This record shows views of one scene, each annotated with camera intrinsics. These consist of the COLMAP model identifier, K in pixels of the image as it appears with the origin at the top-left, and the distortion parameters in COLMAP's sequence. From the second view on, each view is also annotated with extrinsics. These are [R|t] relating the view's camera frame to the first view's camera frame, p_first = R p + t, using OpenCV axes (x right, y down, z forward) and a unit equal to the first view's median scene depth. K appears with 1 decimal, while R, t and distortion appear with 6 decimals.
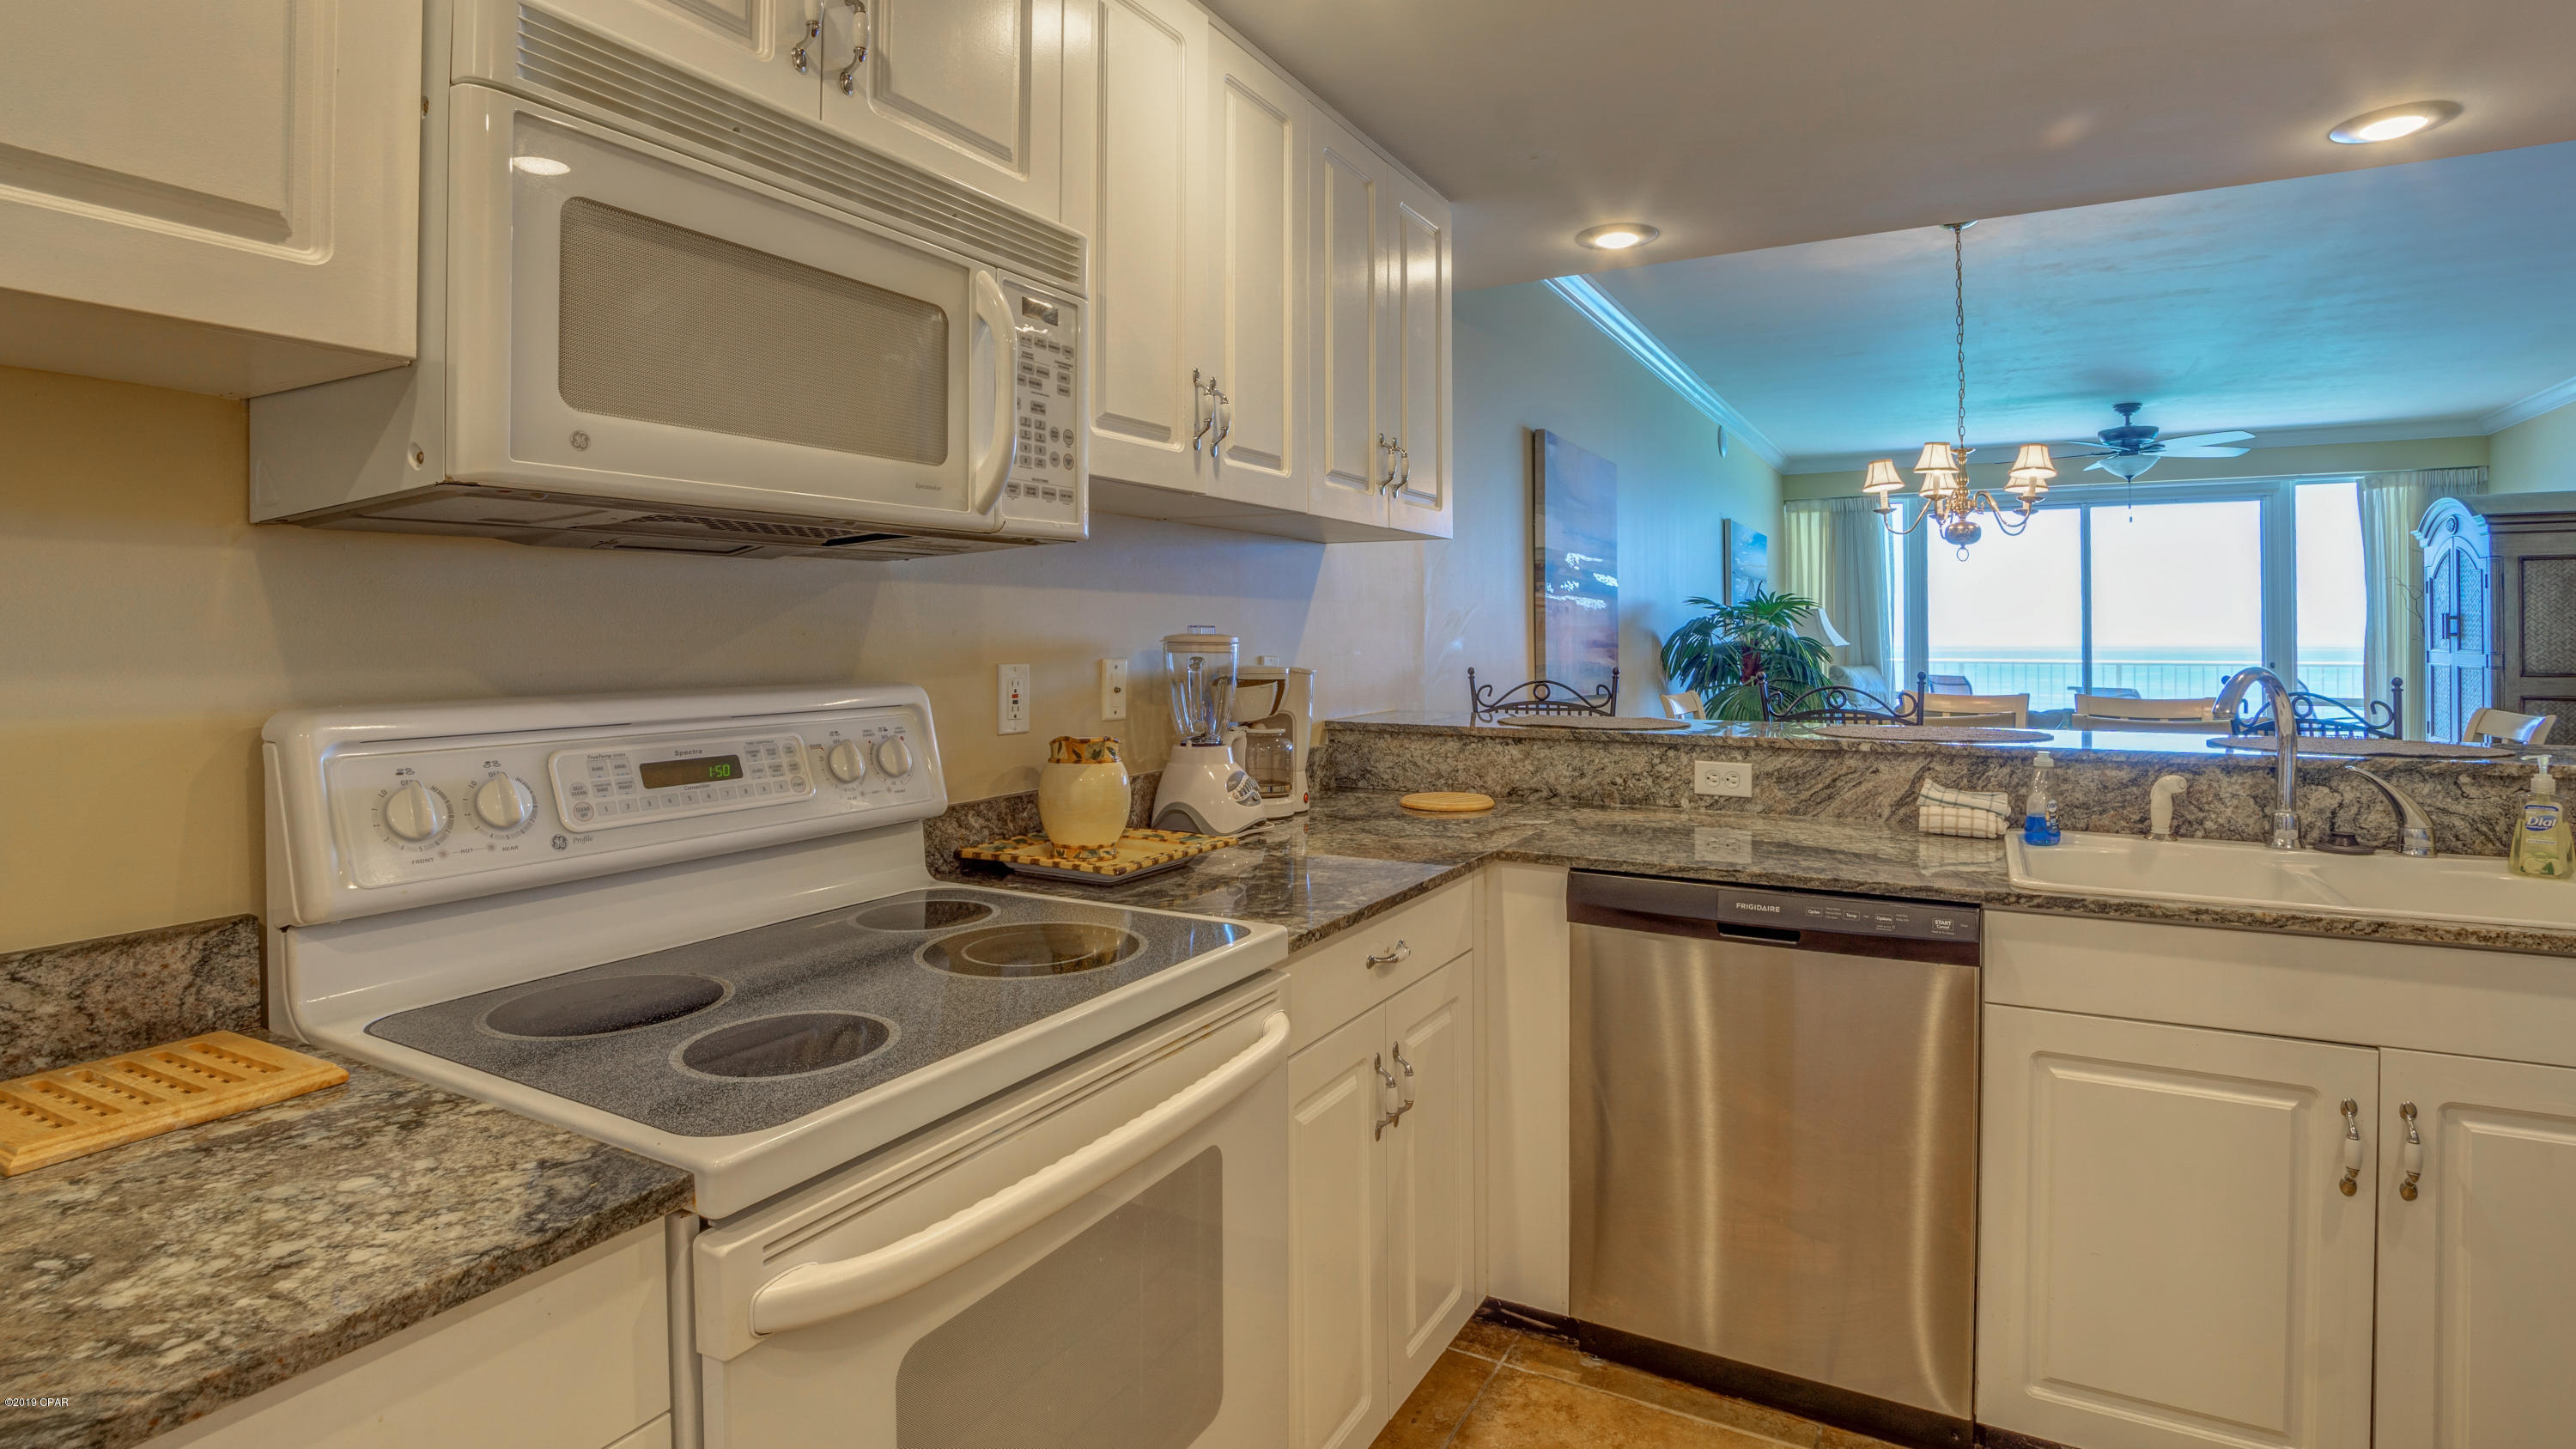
lens RADIAL K [[1247.6, 0, 1245.0], [0, 1247.6, 638.0], [0, 0, 1]] dist [-0.030663, 0.006247]
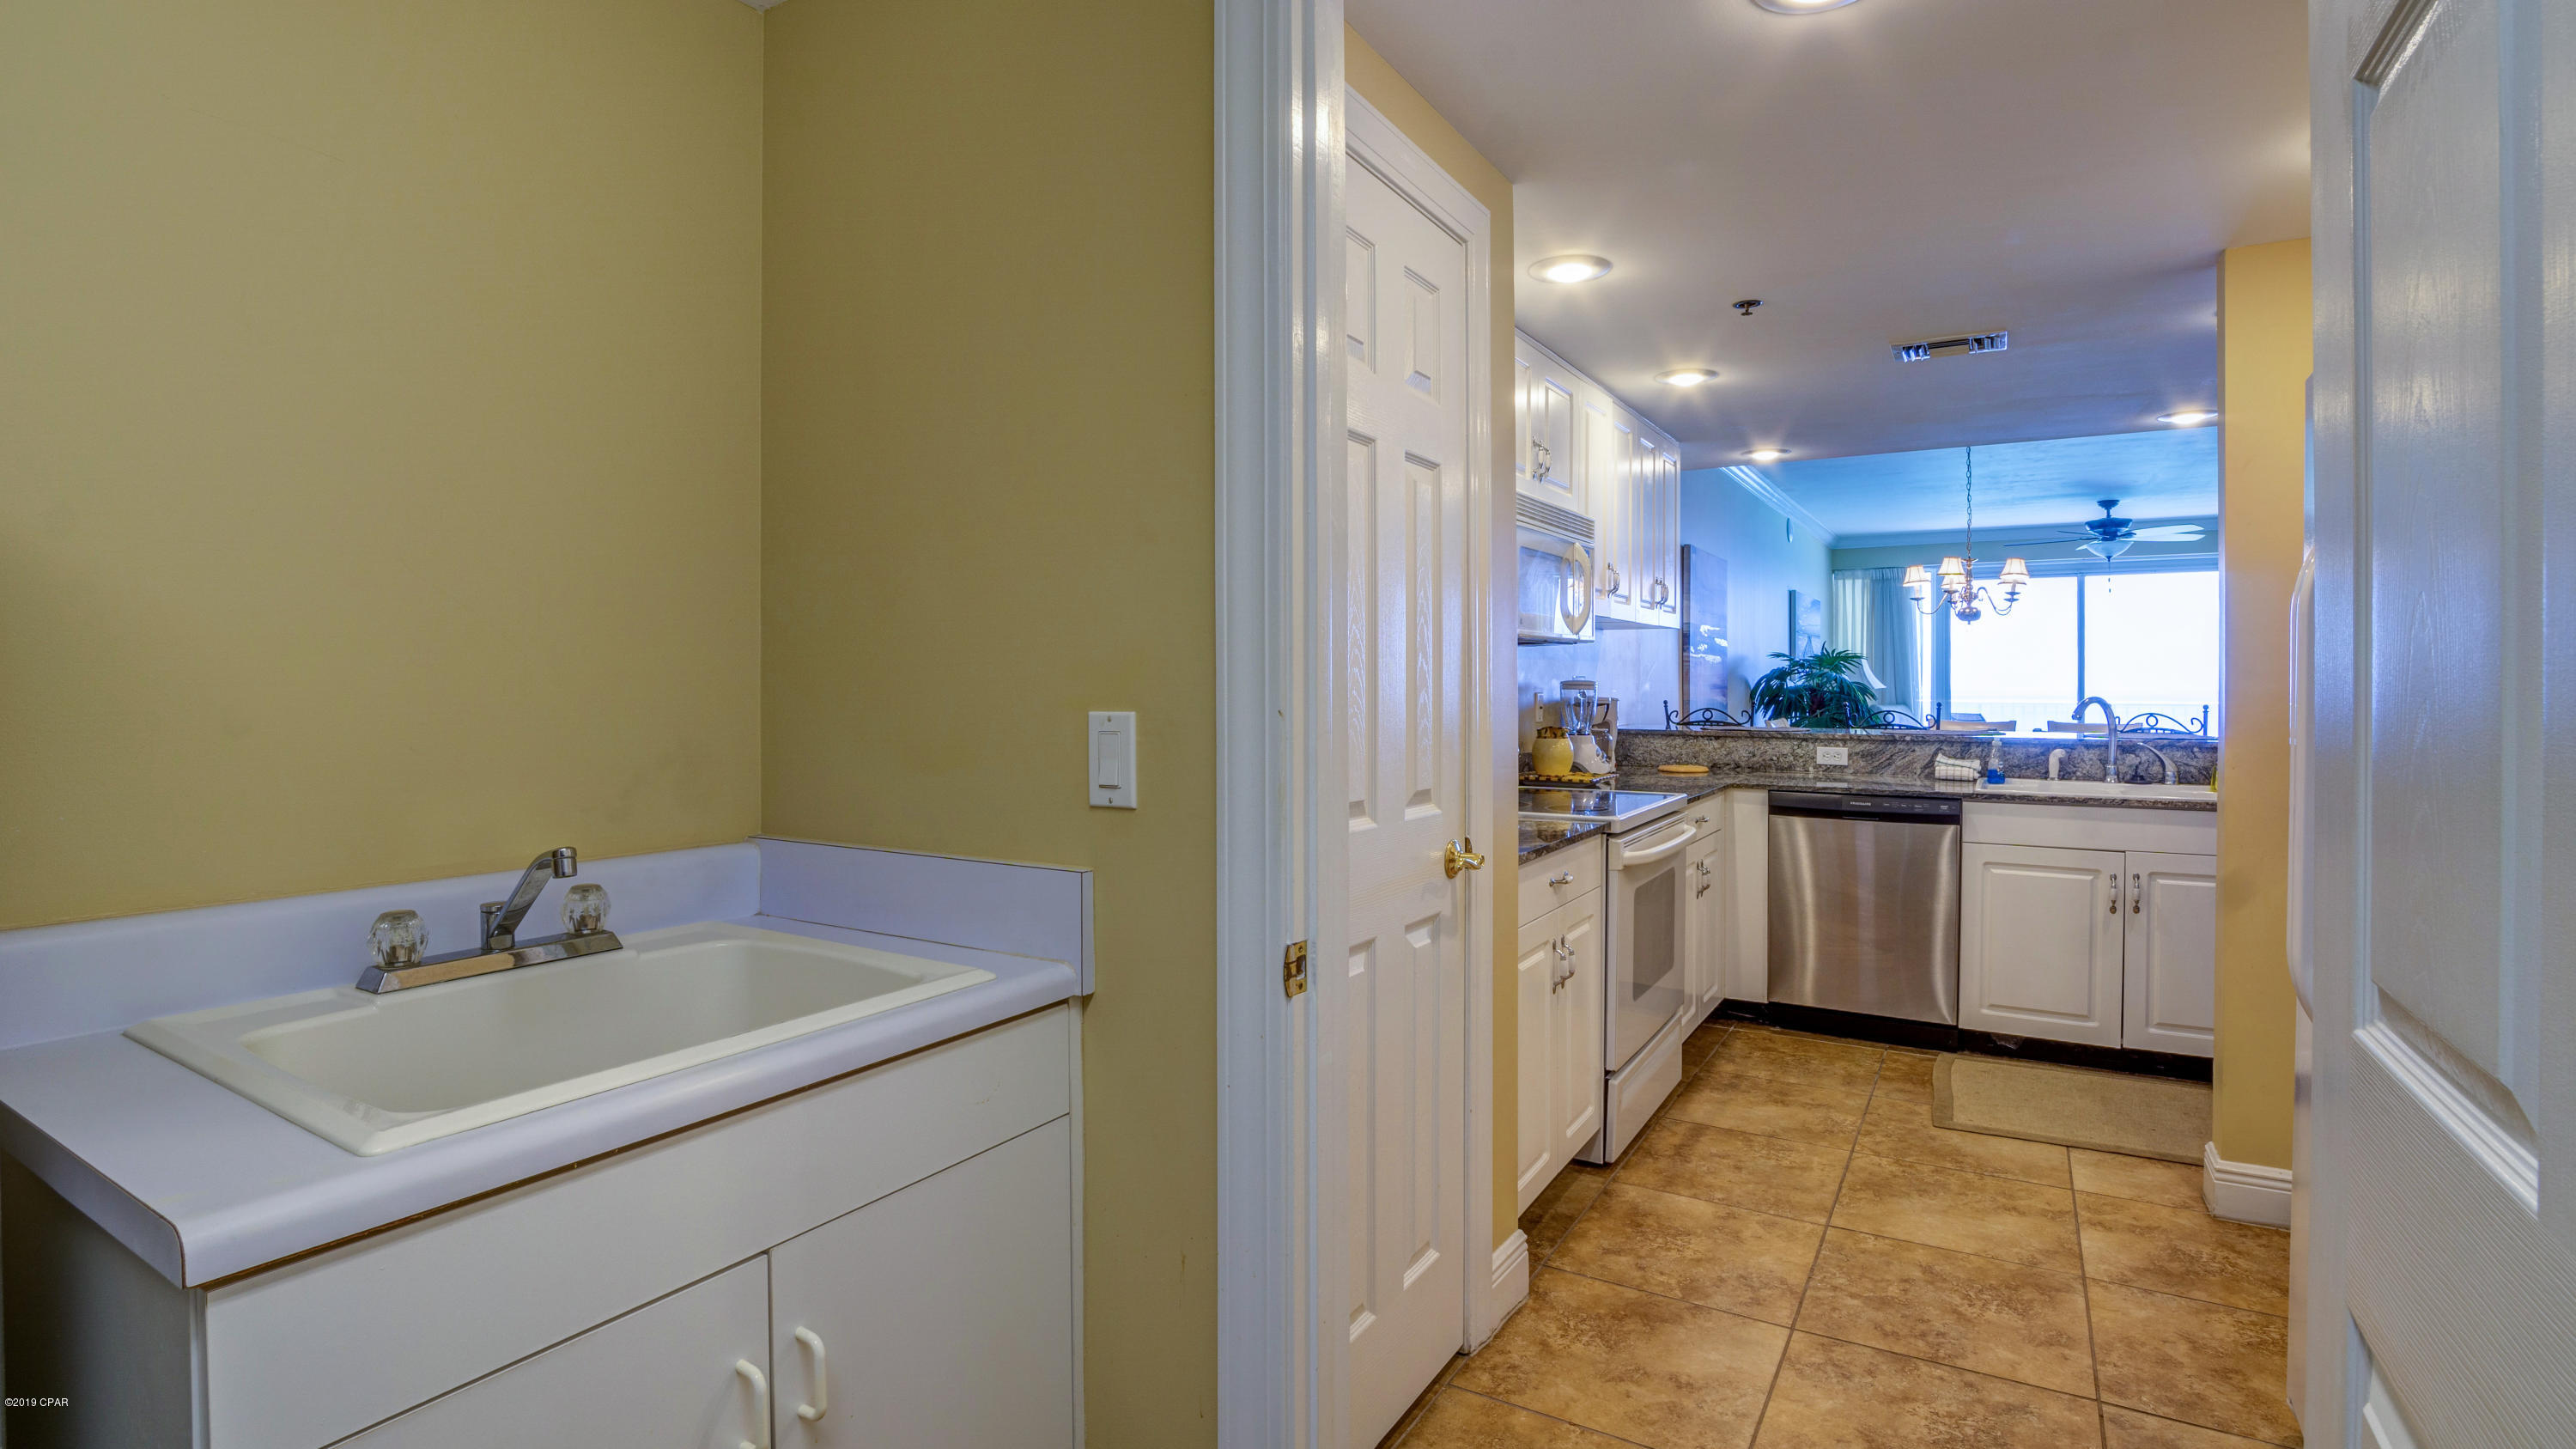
lens RADIAL K [[1247.6, 0, 1222.8], [0, 1247.6, 704.6], [0, 0, 1]] dist [-0.030663, 0.006247]
pose [[0.999508, 0.000738, -0.031345, -0.591808], [-0.000154, 0.999826, 0.018642, -0.001954], [0.031353, -0.018628, 0.999335, -1.121620]]
